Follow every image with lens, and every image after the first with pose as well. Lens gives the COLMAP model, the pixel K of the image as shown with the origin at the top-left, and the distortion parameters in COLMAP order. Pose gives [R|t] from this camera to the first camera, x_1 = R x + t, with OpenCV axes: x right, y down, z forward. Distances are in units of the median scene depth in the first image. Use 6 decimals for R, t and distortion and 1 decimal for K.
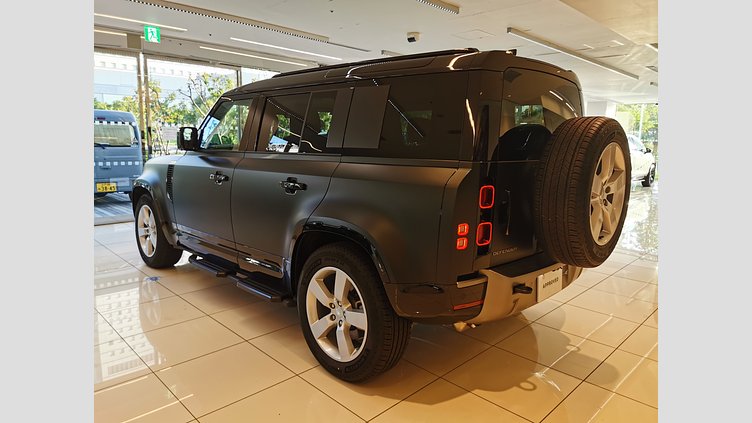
lens RADIAL K [[446.7, 0, 377.7], [0, 446.7, 208.4], [0, 0, 1]] dist [-0.003152, -0.000294]
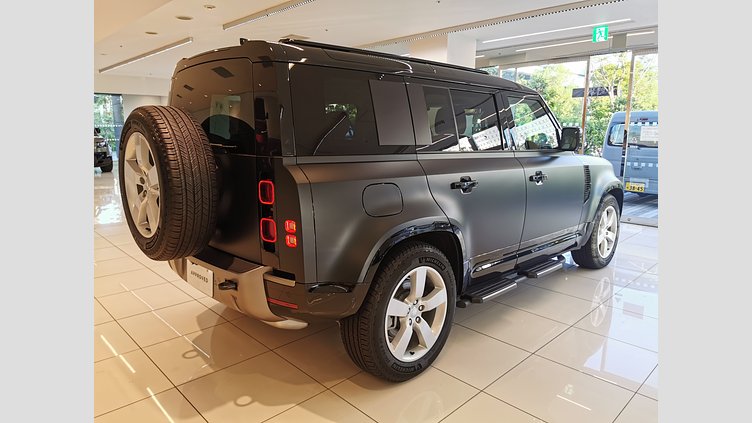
lens RADIAL K [[446.7, 0, 378.8], [0, 446.7, 213.8], [0, 0, 1]] dist [-0.003152, -0.000294]
pose [[-0.021935, 0.164582, -0.986119, 0.554899], [-0.161605, 0.972802, 0.165954, -0.083844], [0.986612, 0.163002, 0.005259, 0.568240]]
